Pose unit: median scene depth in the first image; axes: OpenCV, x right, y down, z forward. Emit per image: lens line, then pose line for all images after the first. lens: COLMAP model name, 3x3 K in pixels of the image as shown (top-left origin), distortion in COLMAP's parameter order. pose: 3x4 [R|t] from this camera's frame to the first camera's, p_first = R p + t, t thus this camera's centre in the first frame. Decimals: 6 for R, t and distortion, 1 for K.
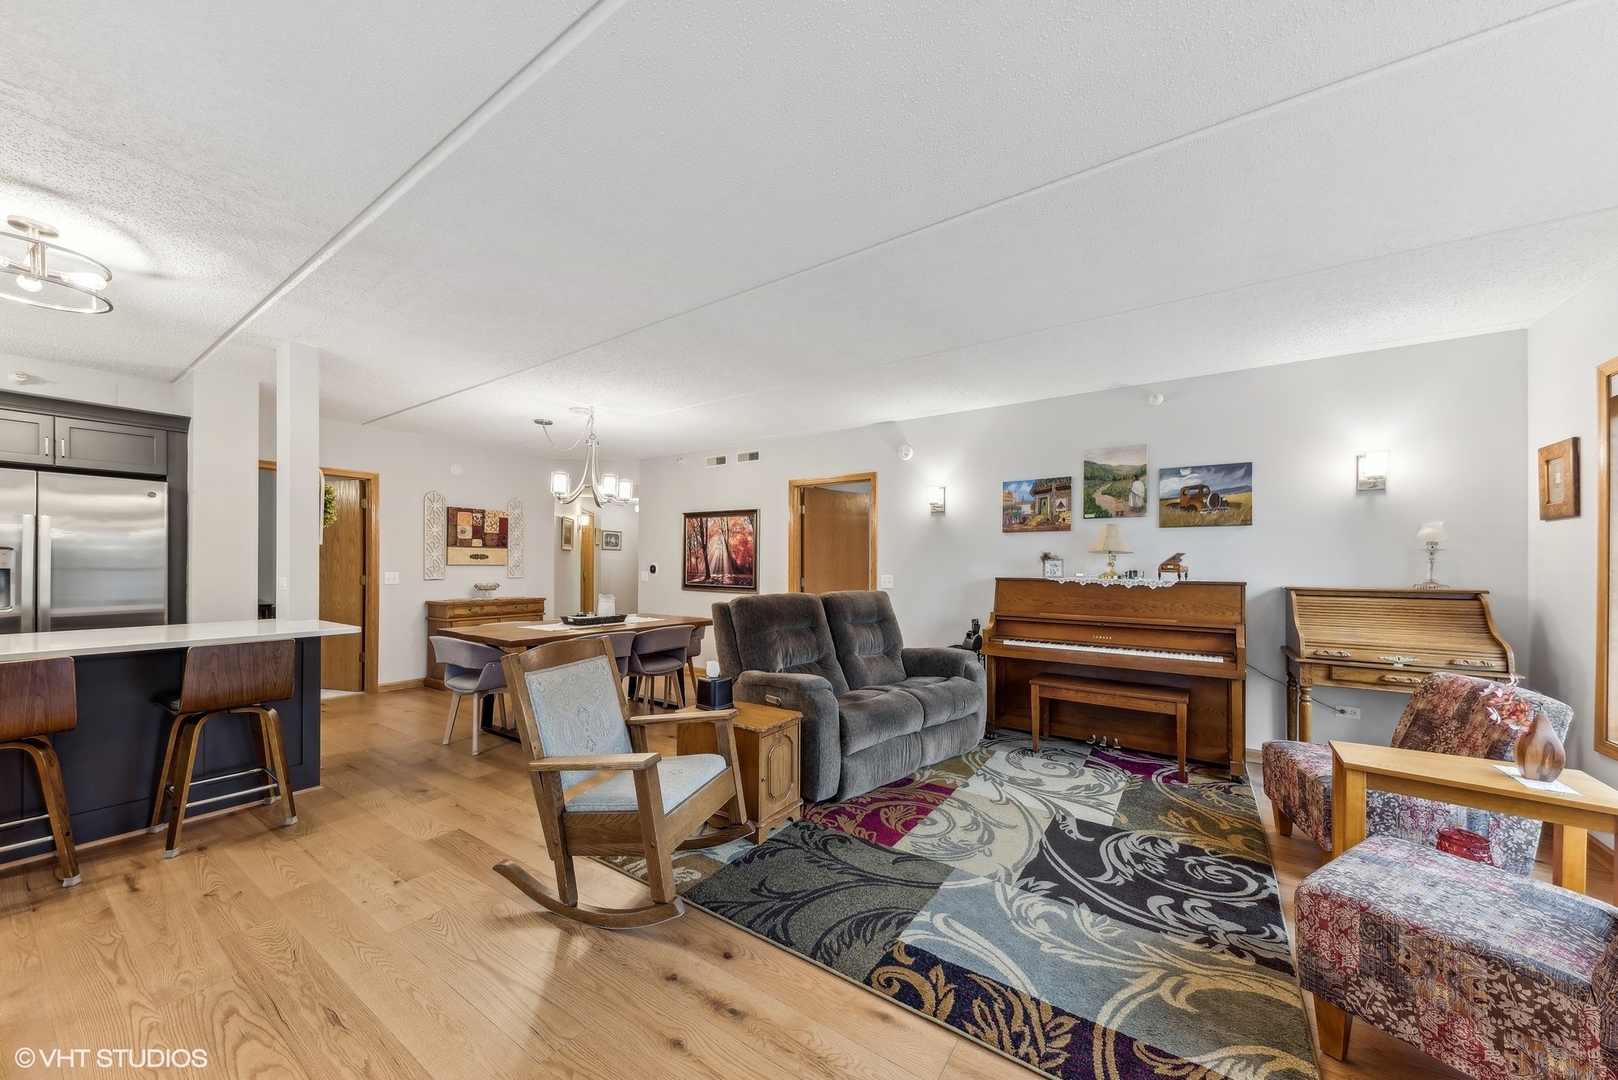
lens RADIAL K [[573.9, 0, 834.3], [0, 573.9, 560.3], [0, 0, 1]] dist [-0.000271, -0.000505]
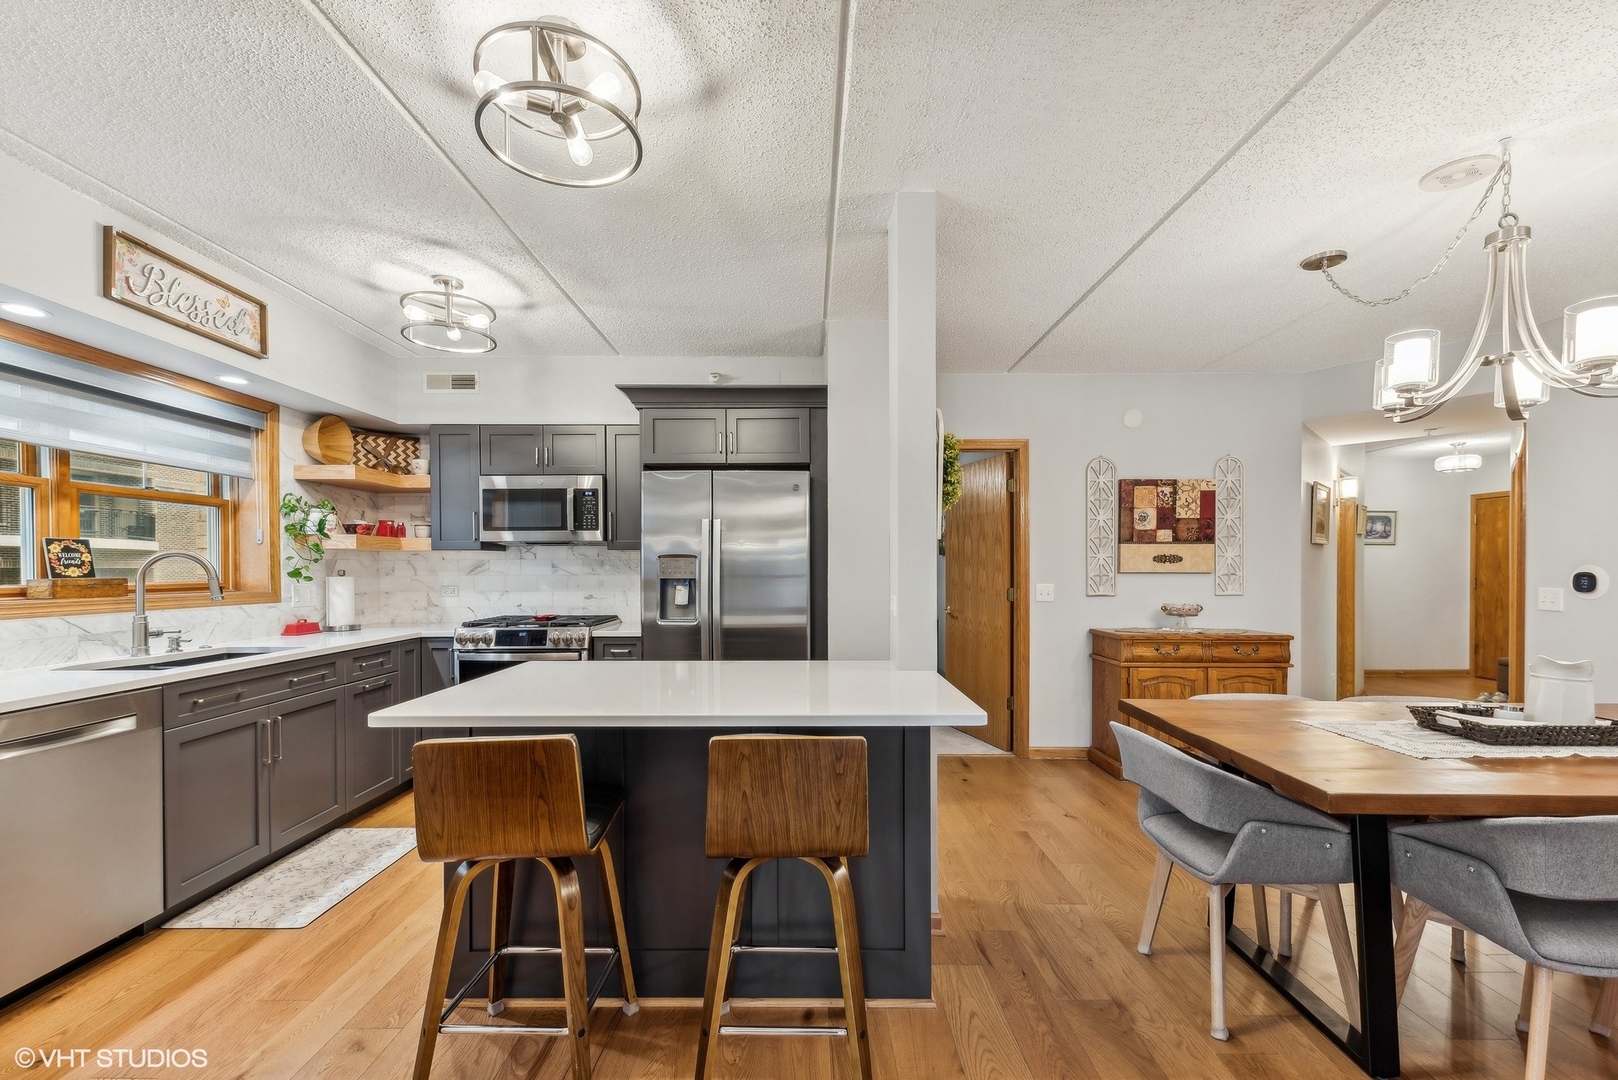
lens RADIAL K [[708.9, 0, 798.1], [0, 708.9, 576.6], [0, 0, 1]] dist [0.009116, -0.001434]
pose [[0.547402, 0.004208, -0.836859, -0.222367], [0.010546, 0.999873, 0.011926, -0.000750], [0.836803, -0.015354, 0.547288, 0.287826]]
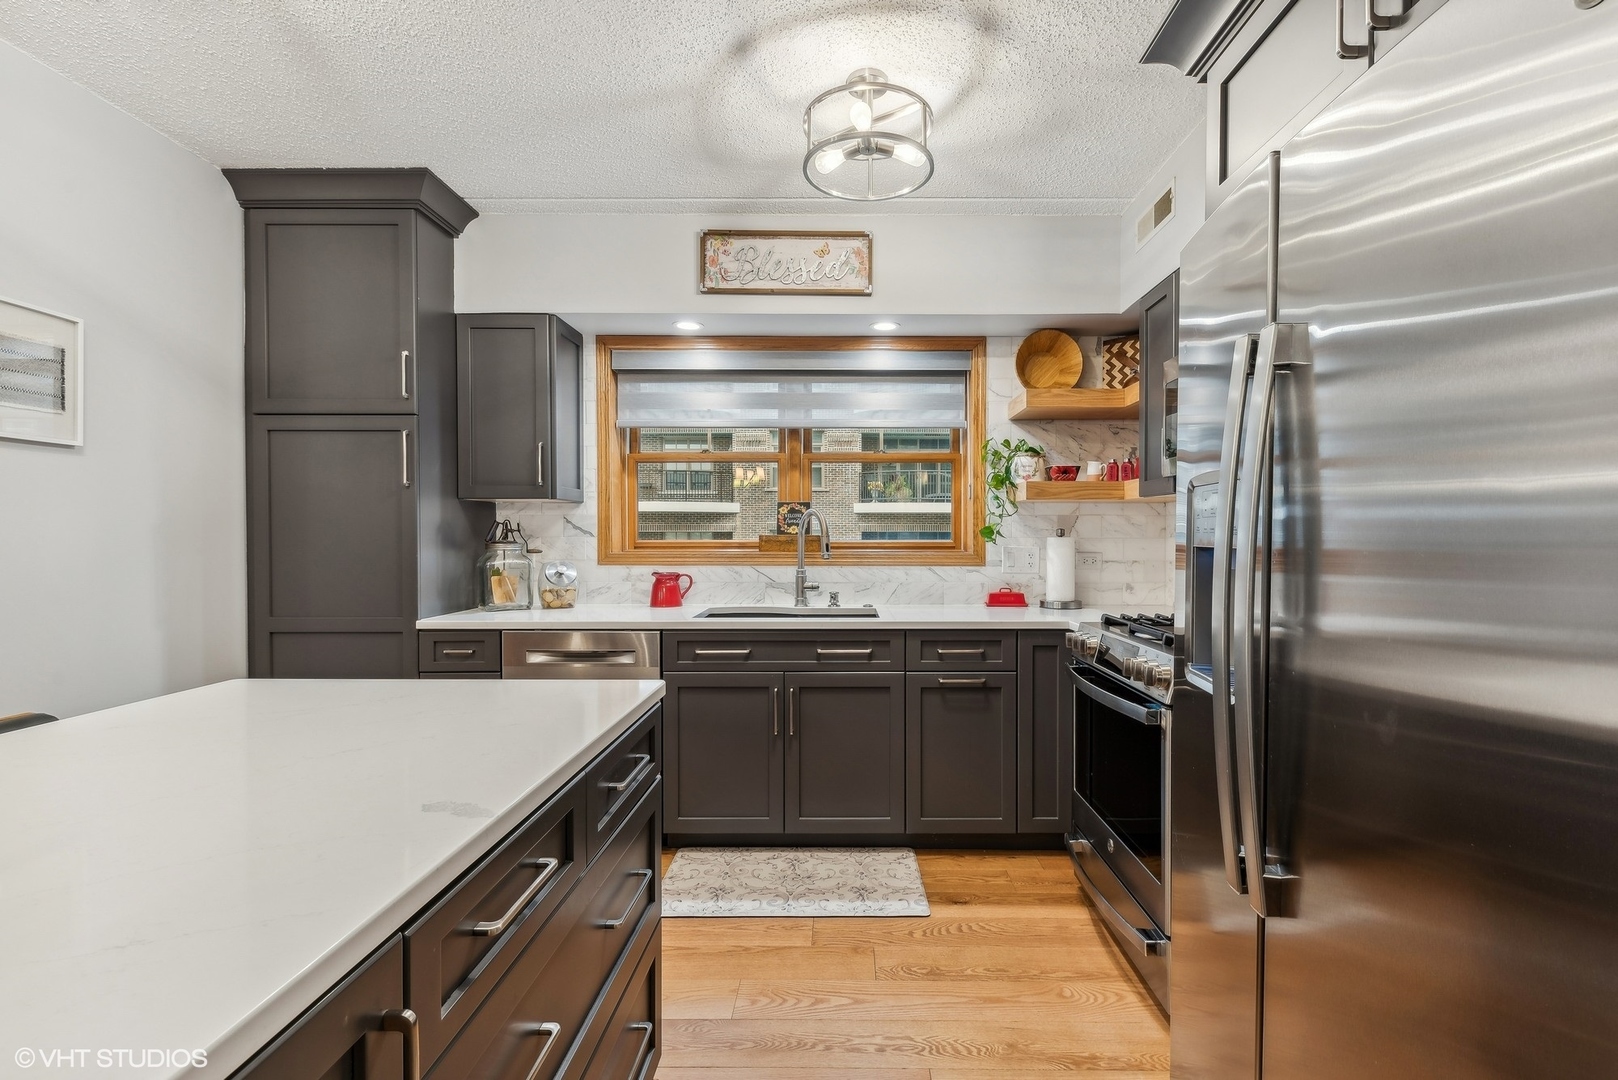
lens RADIAL K [[727.3, 0, 816.2], [0, 727.3, 544.7], [0, 0, 1]] dist [0.011502, 0.000340]
pose [[-0.836461, 0.001788, -0.548024, -0.616754], [-0.001695, 0.999981, 0.005849, 0.005690], [0.548024, 0.005821, -0.836442, 0.669322]]
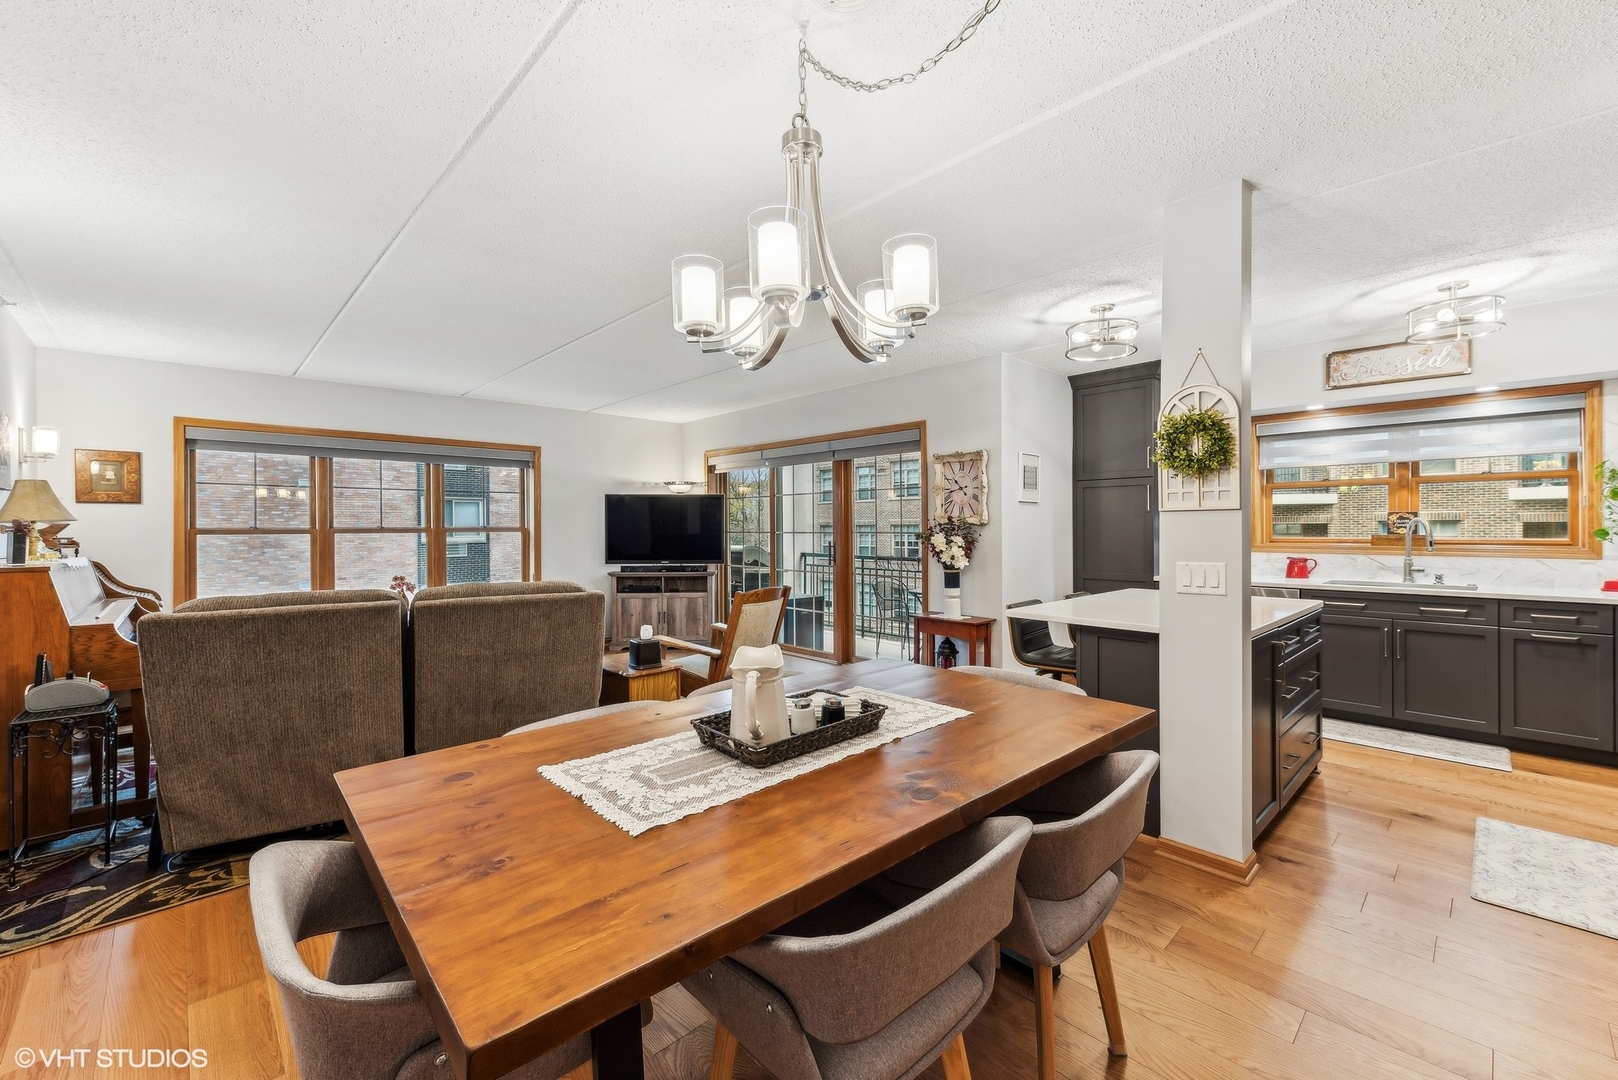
lens RADIAL K [[635.8, 0, 816.6], [0, 635.8, 531.9], [0, 0, 1]] dist [-0.006572, -0.000954]
pose [[-0.978095, -0.000444, 0.208157, -0.390072], [-0.000097, 0.999999, 0.001676, -0.003533], [-0.208158, 0.001619, -0.978094, 1.062276]]
